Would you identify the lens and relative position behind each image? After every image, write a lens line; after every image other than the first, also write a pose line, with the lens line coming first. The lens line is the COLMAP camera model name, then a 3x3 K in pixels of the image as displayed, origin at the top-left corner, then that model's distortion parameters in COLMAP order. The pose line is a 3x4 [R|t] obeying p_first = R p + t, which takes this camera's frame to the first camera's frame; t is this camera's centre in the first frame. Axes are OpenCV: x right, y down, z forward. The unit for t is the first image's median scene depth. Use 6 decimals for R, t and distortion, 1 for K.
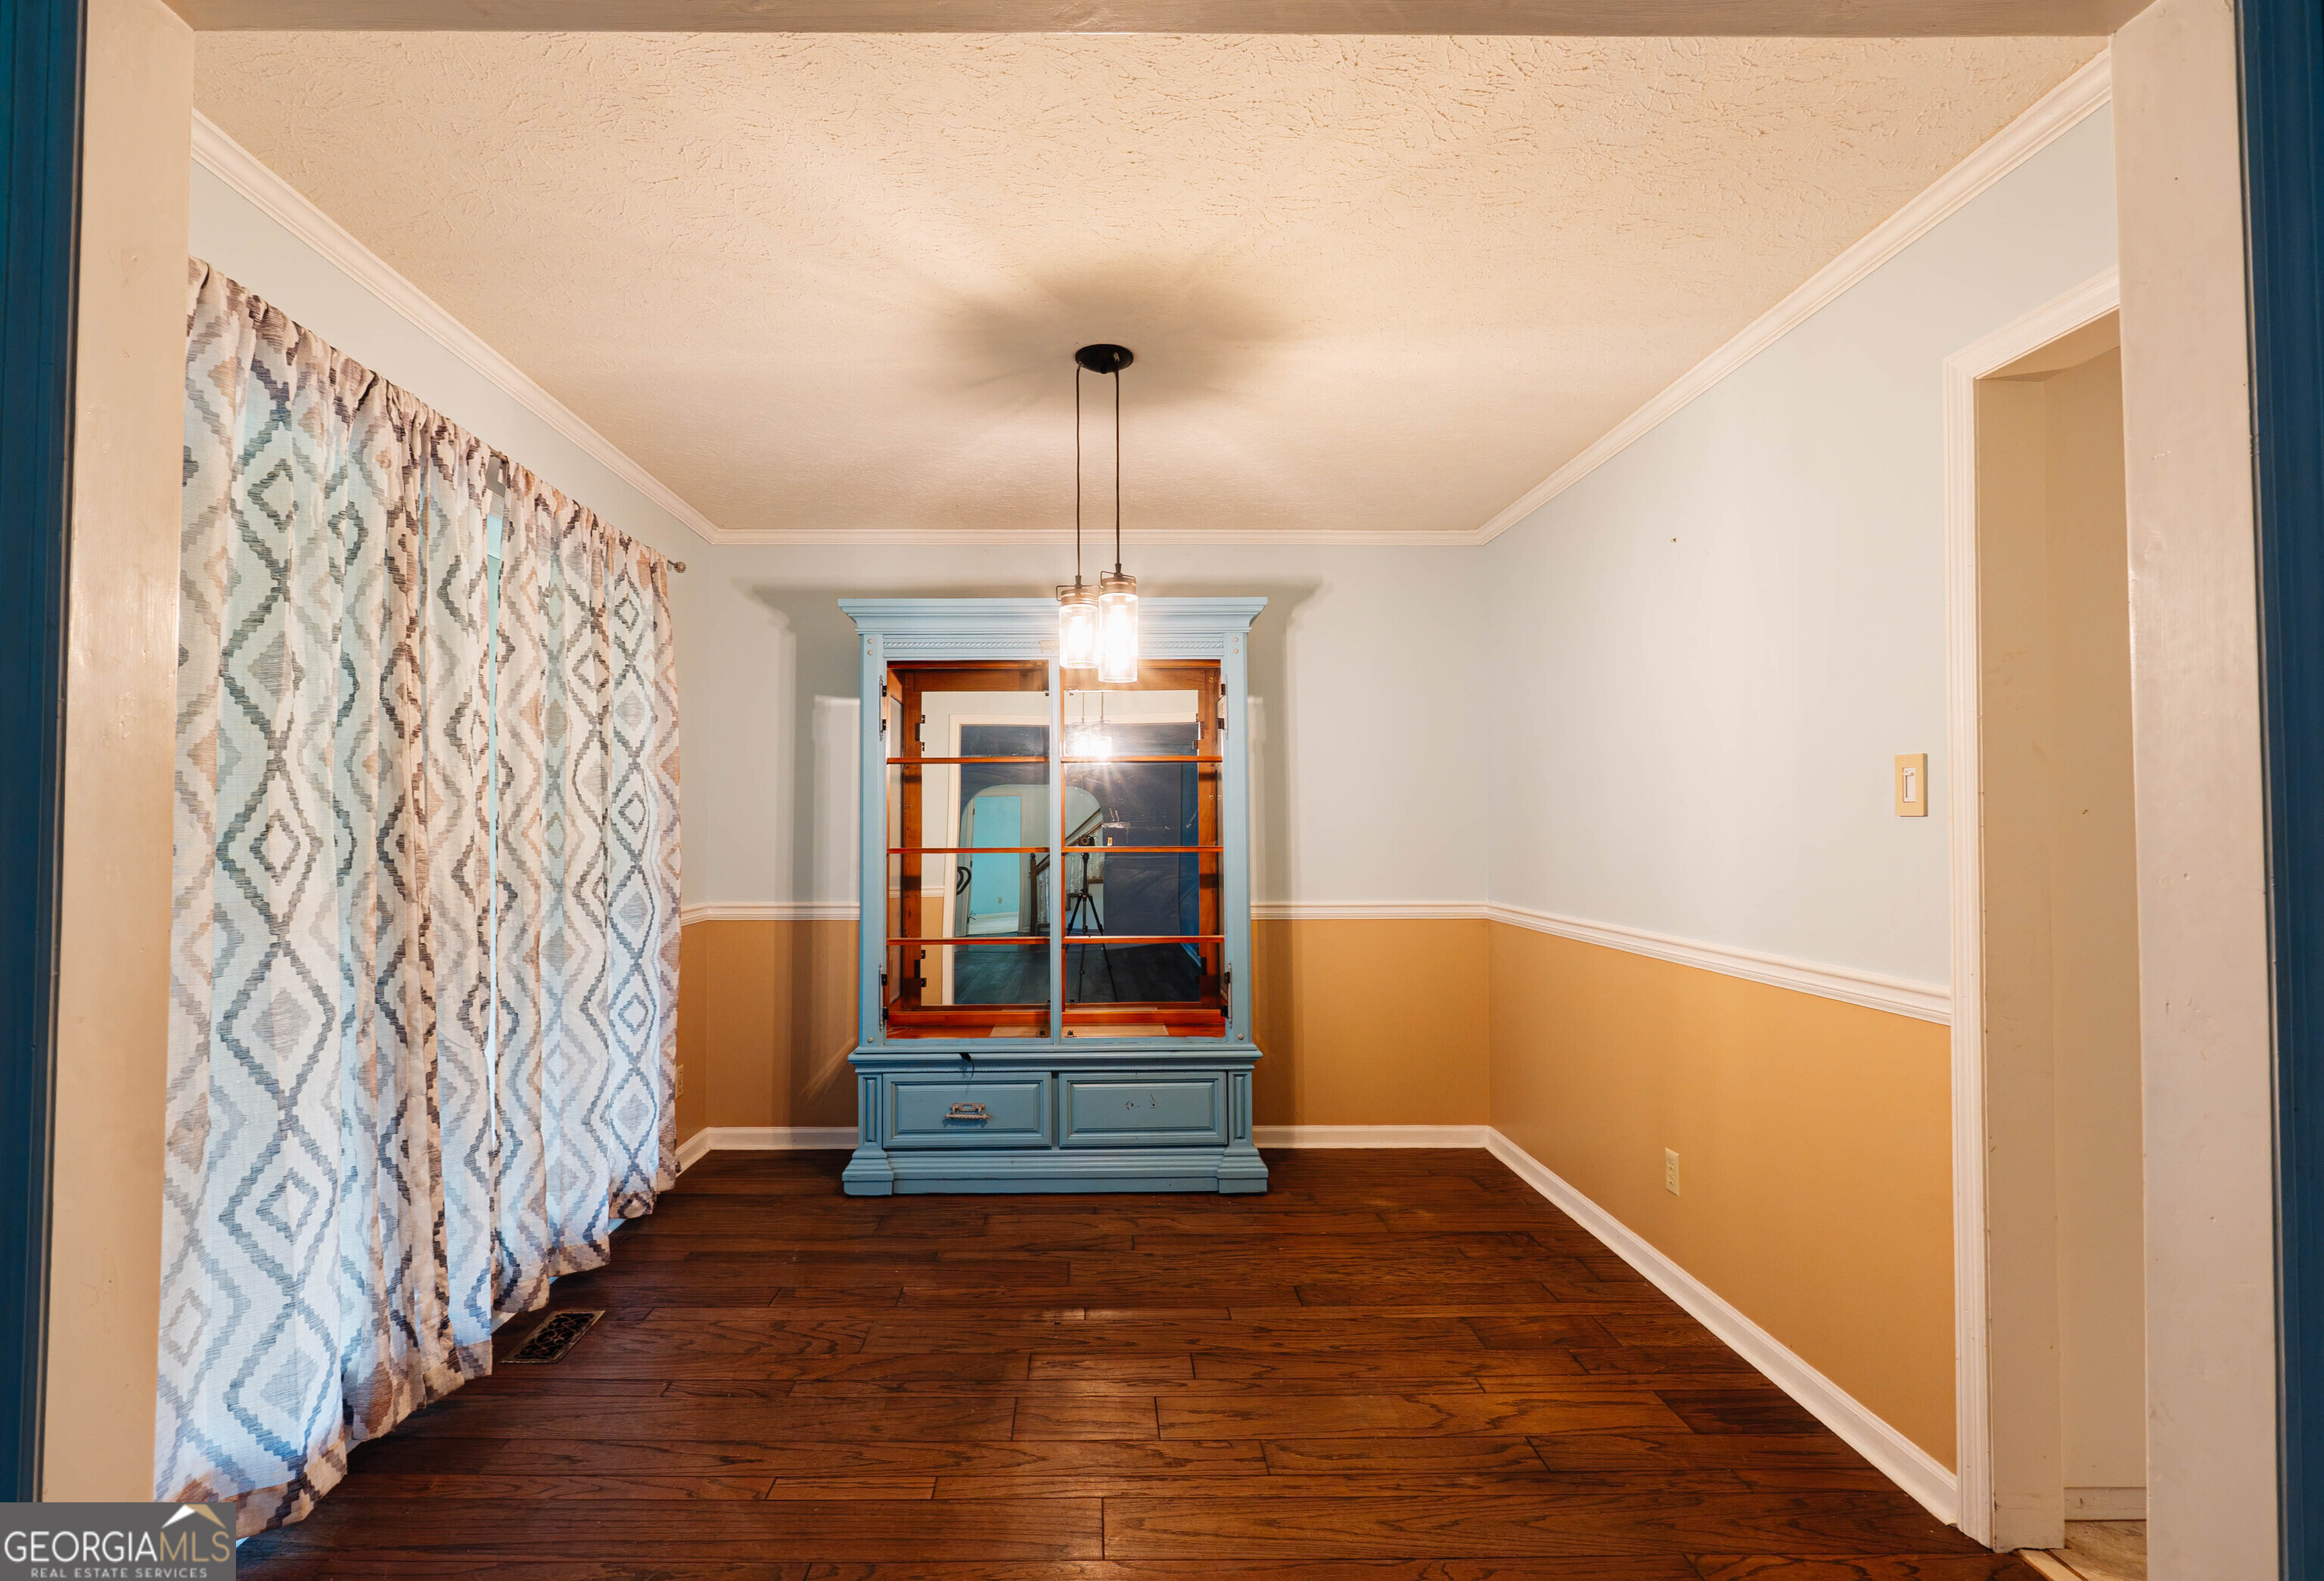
lens RADIAL K [[1117.3, 0, 1100.2], [0, 1117.3, 797.8], [0, 0, 1]] dist [0.000569, 0.000013]
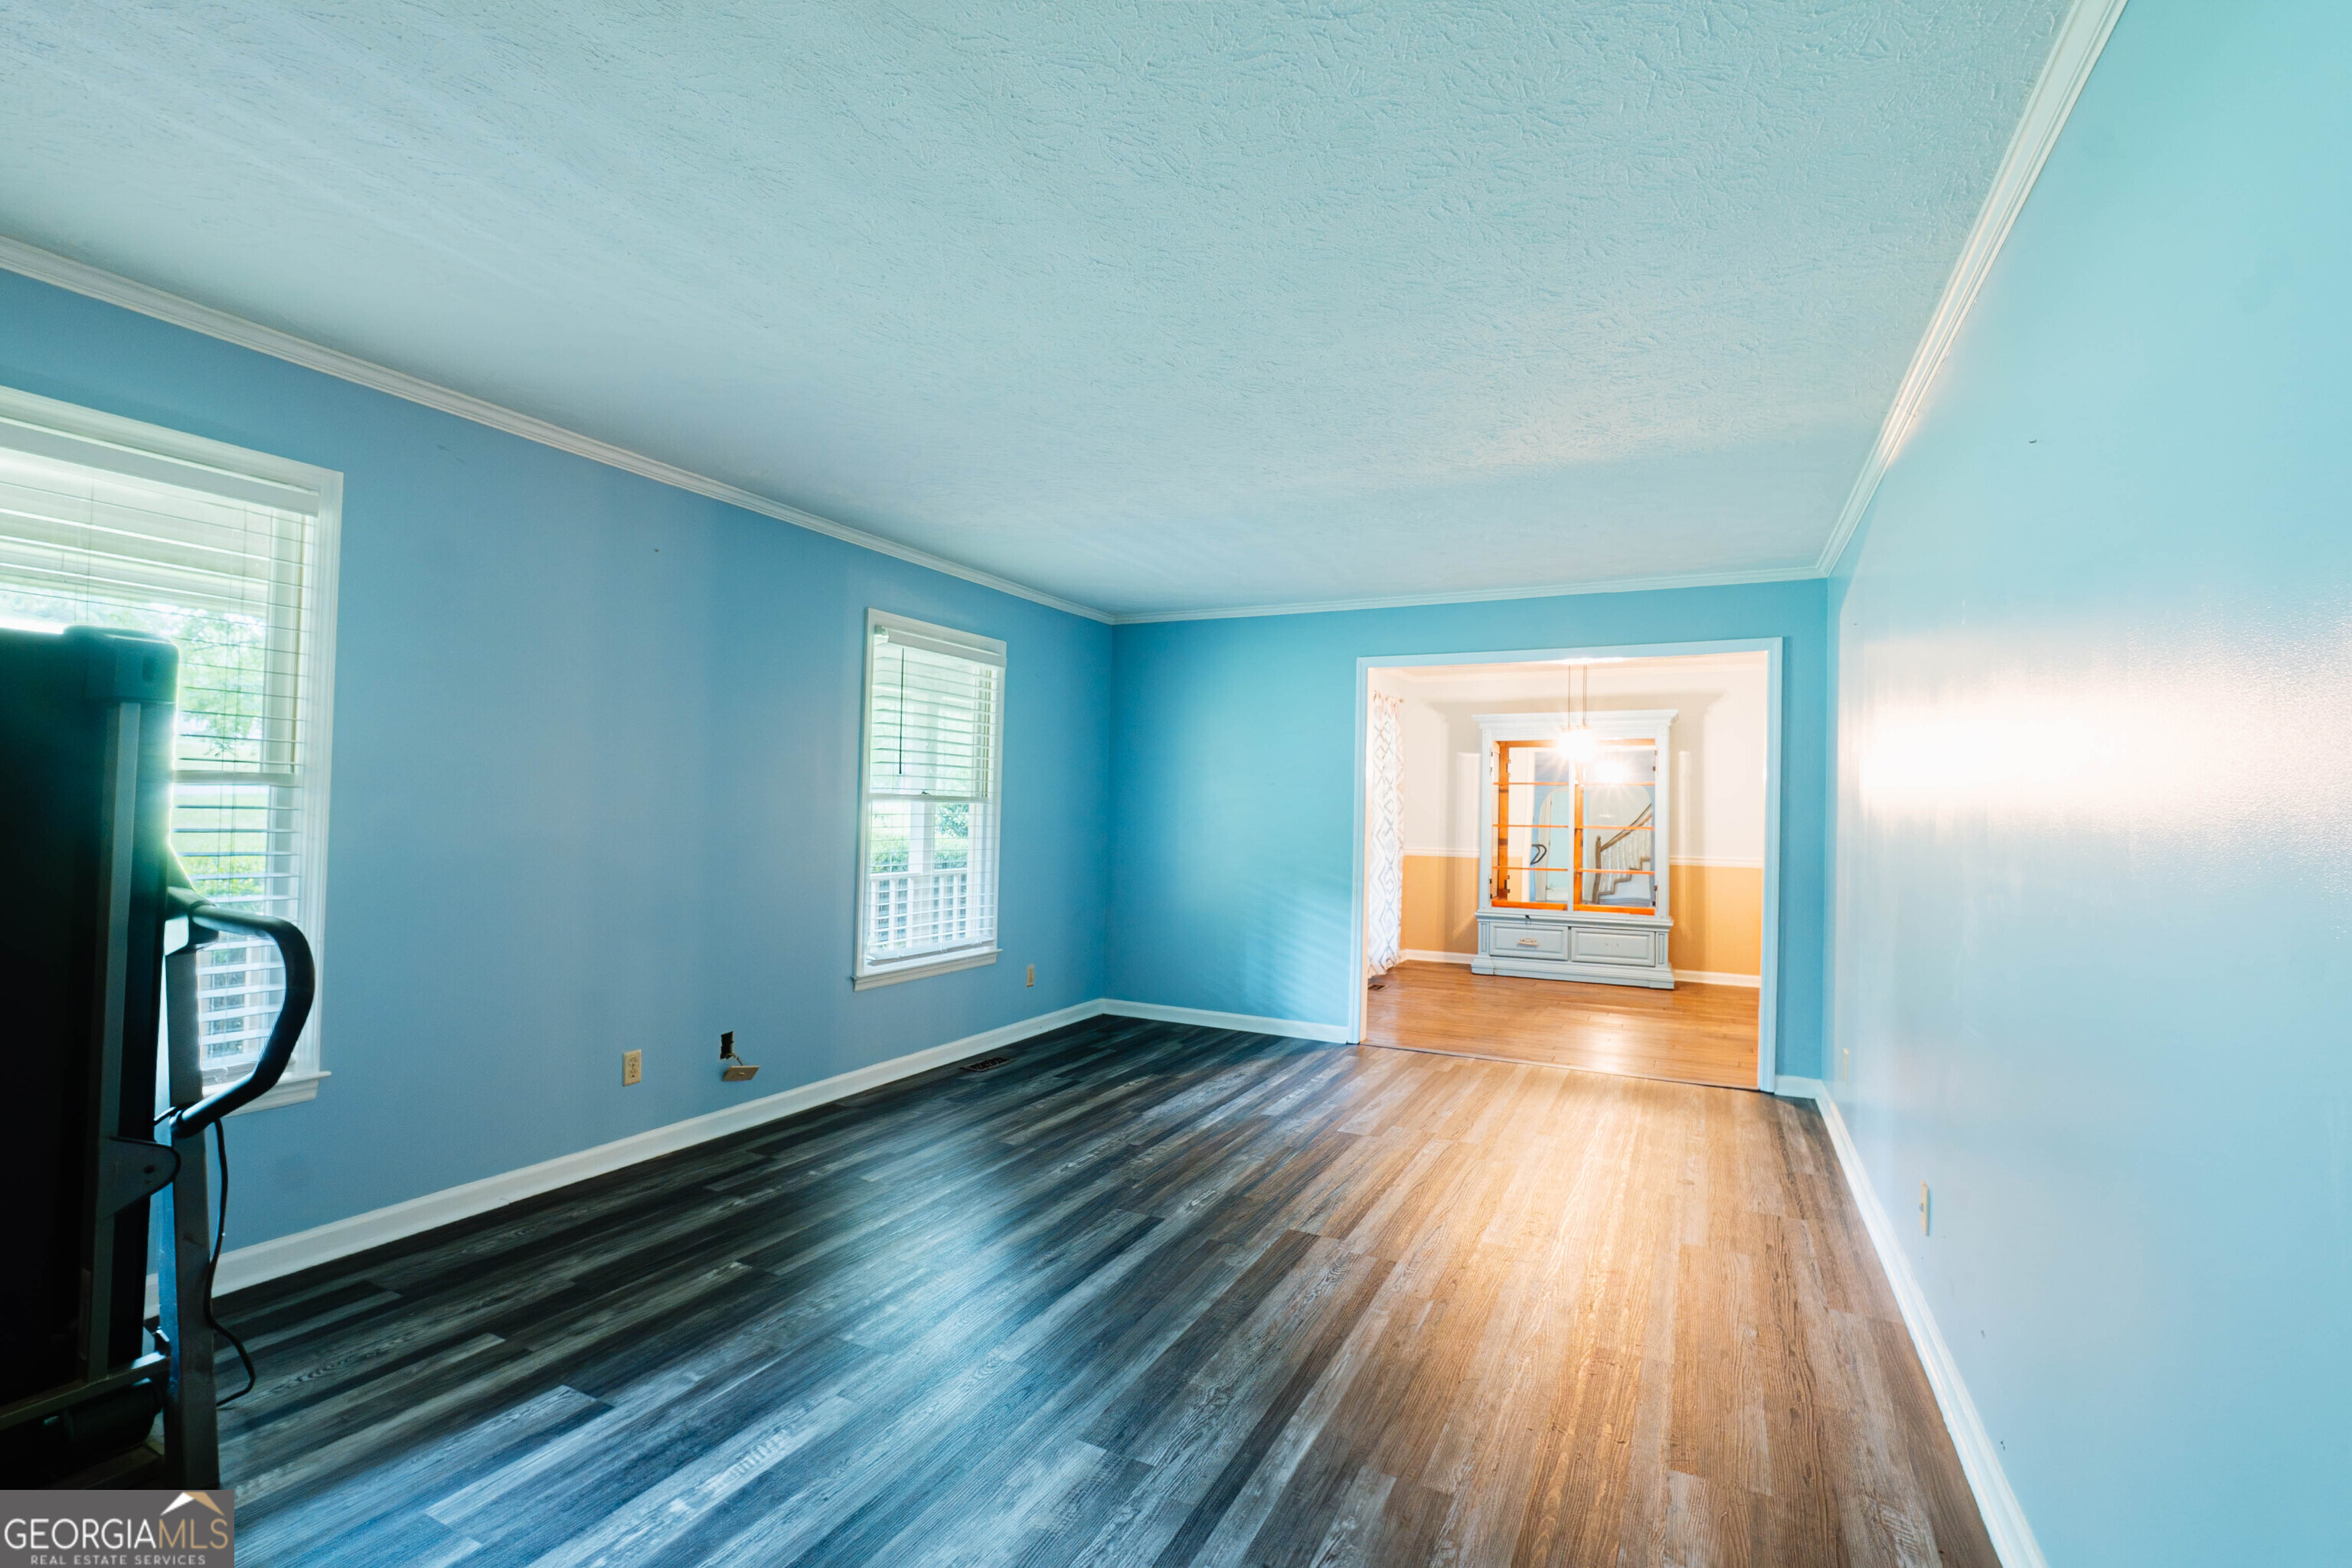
lens RADIAL K [[1075.3, 0, 1172.2], [0, 1075.3, 786.3], [0, 0, 1]] dist [-0.006861, 0.000538]
pose [[0.894833, 0.009125, -0.446309, 0.204134], [-0.007618, 0.999958, 0.005171, -0.038318], [0.446337, -0.001227, 0.894864, -1.268001]]
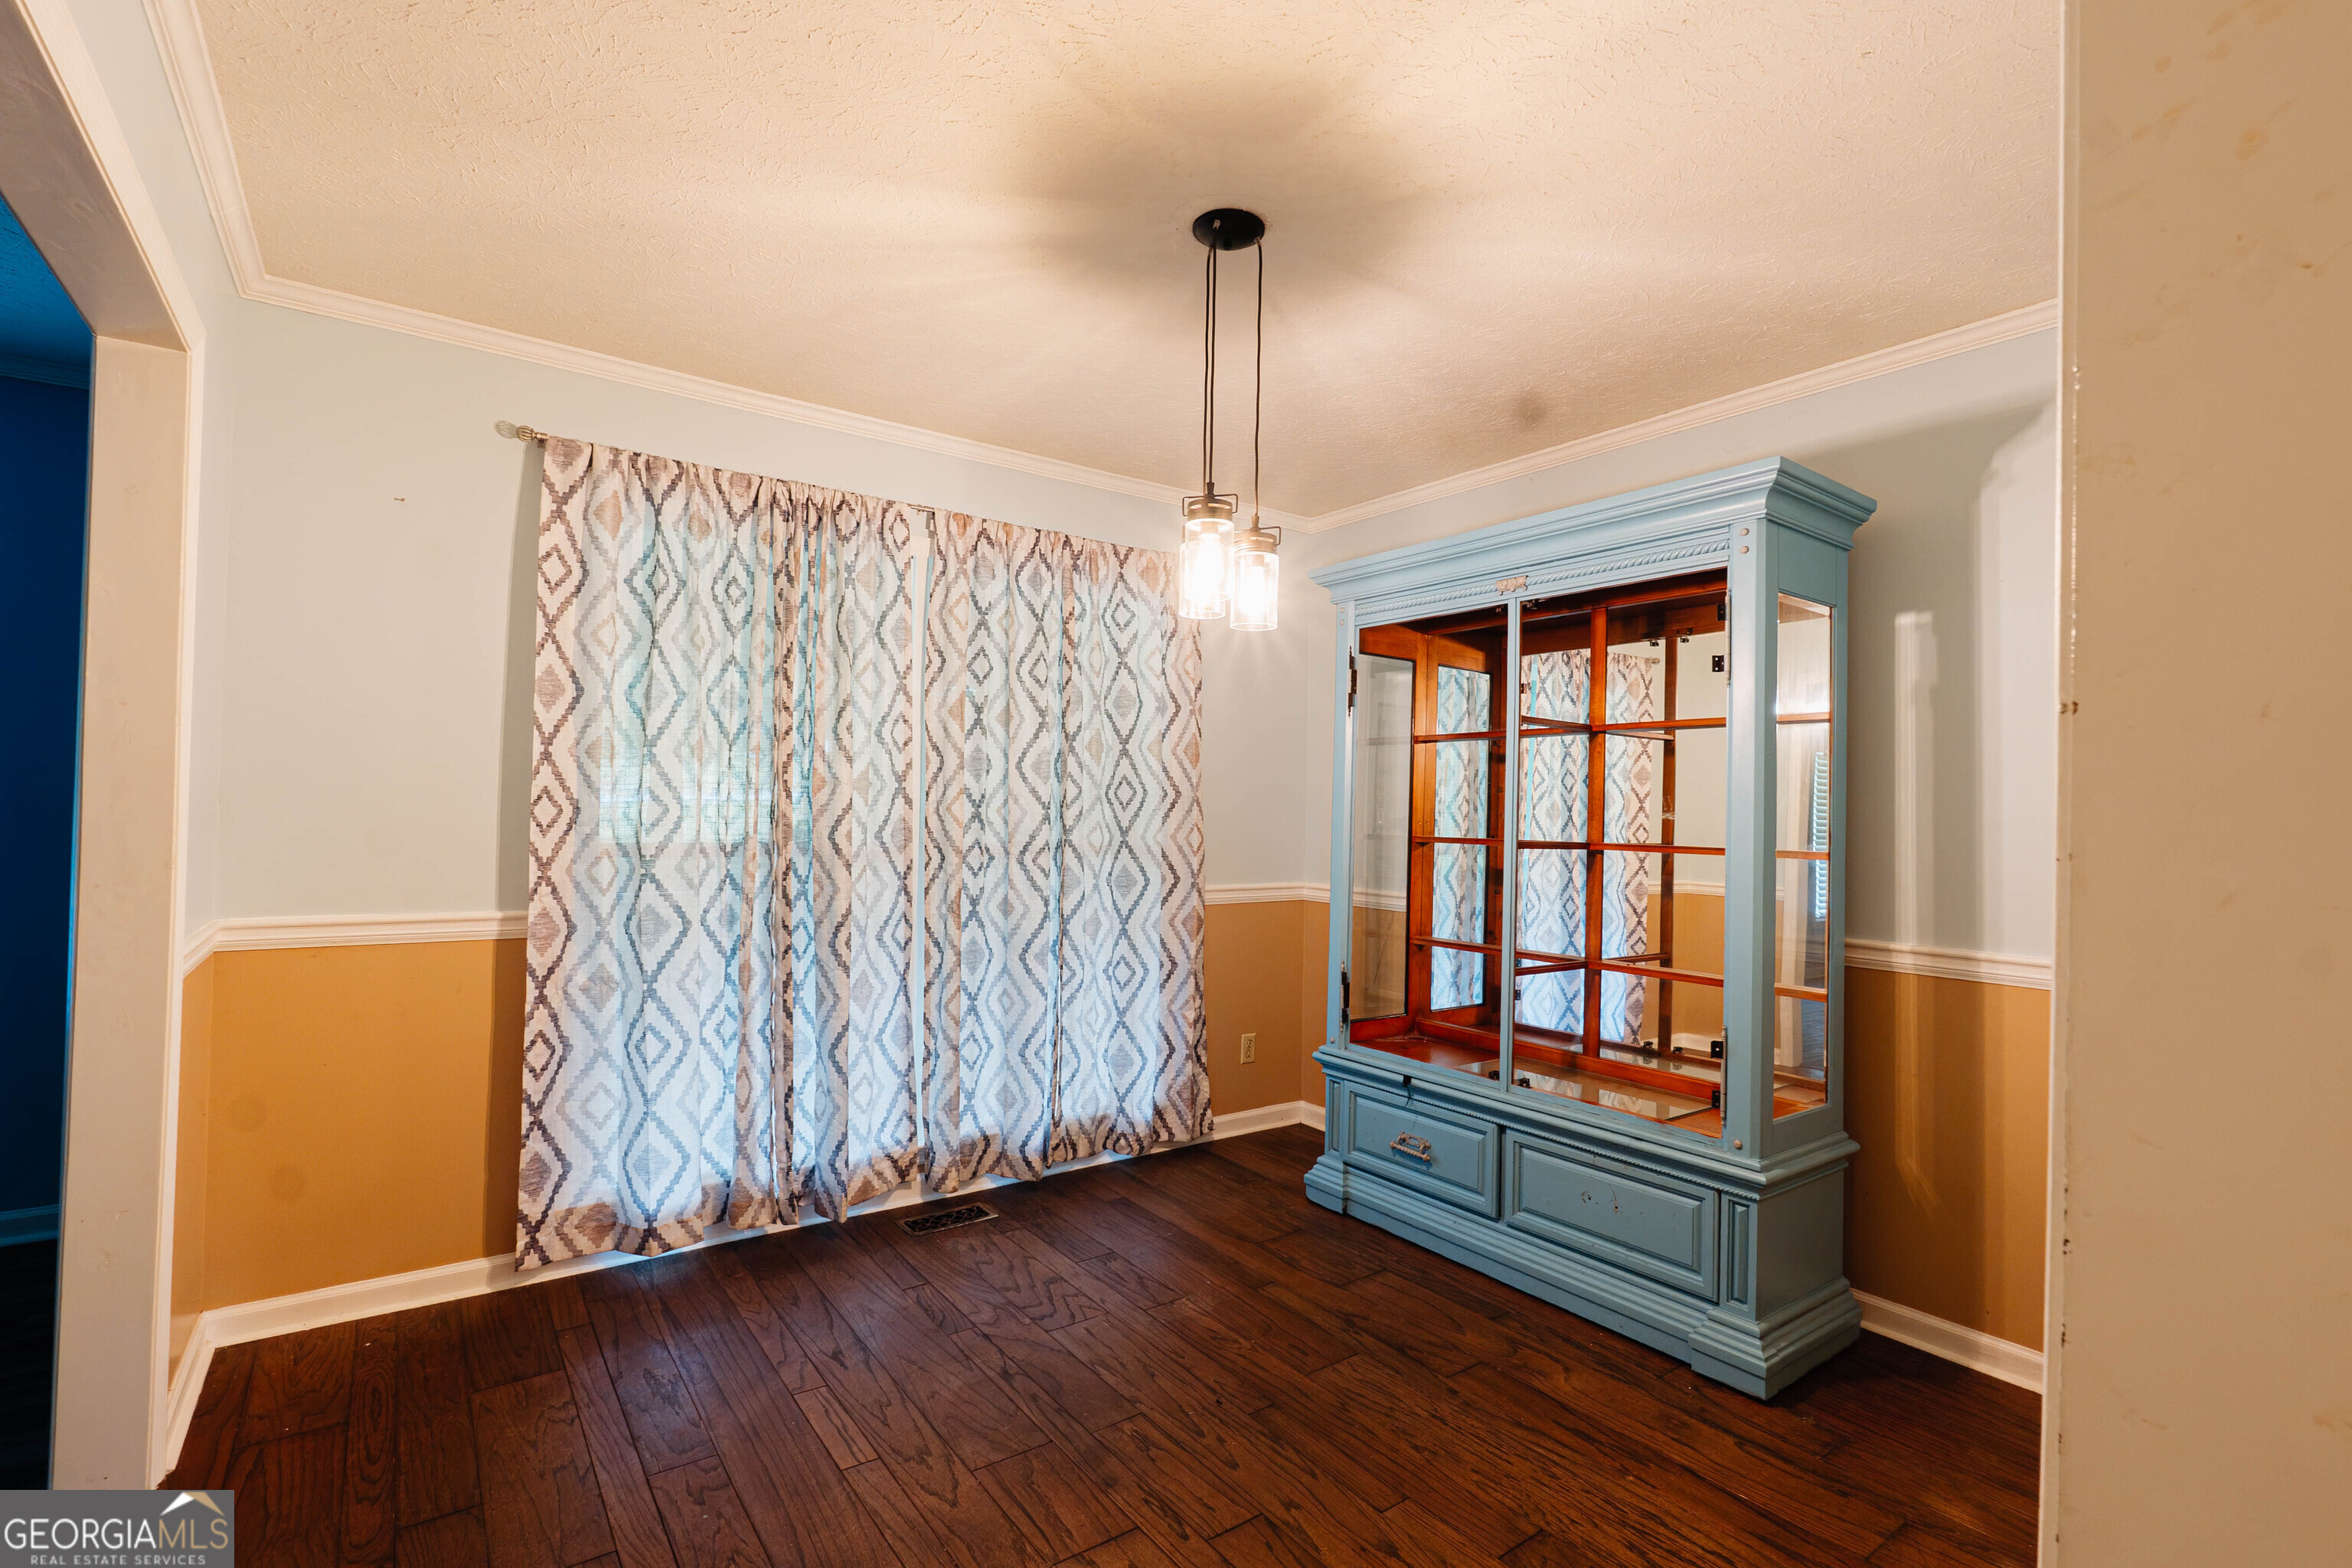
lens RADIAL K [[1075.3, 0, 1172.2], [0, 1075.3, 786.3], [0, 0, 1]] dist [-0.006861, 0.000538]
pose [[0.579577, -0.001841, -0.814915, 0.447685], [0.001007, 0.999998, -0.001543, 0.006991], [0.814917, 0.000074, 0.579578, 0.377332]]
